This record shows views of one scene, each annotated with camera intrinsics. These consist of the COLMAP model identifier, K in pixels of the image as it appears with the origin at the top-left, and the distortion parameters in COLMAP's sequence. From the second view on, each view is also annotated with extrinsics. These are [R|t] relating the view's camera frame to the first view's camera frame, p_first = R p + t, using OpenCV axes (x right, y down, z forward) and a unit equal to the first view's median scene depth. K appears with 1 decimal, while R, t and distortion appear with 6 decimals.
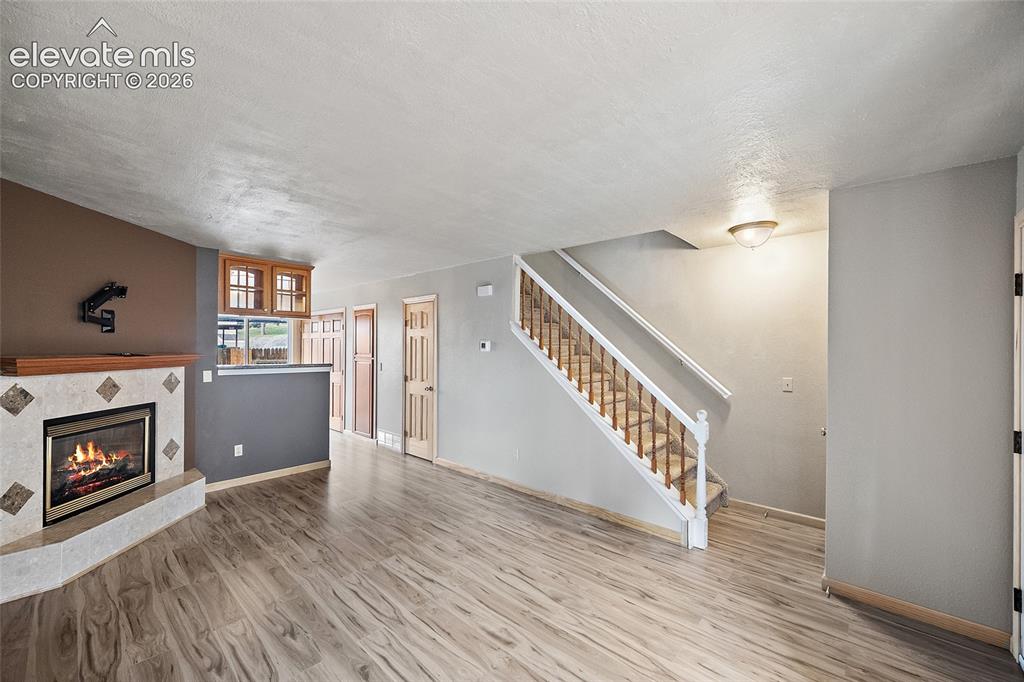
lens RADIAL K [[402.4, 0, 507.4], [0, 402.4, 348.7], [0, 0, 1]] dist [-0.001923, 0.000266]
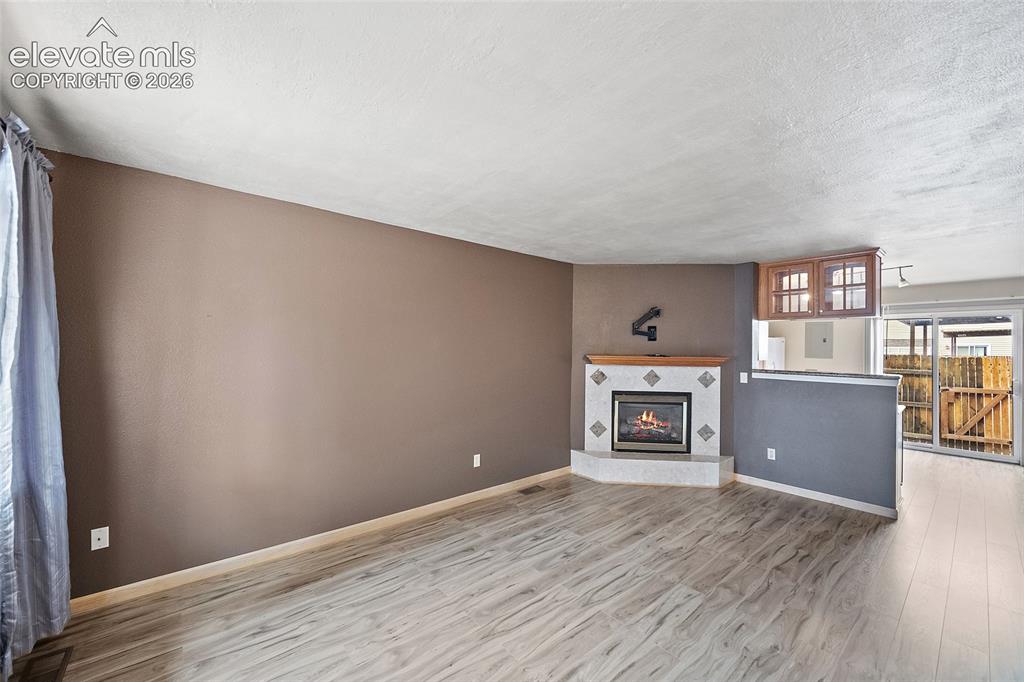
lens RADIAL K [[402.4, 0, 506.2], [0, 402.4, 339.3], [0, 0, 1]] dist [-0.001923, 0.000266]
pose [[-0.128917, -0.028547, -0.991244, 0.596052], [-0.016099, 0.999514, -0.026691, 0.004166], [0.991525, 0.012517, -0.129314, 0.651641]]
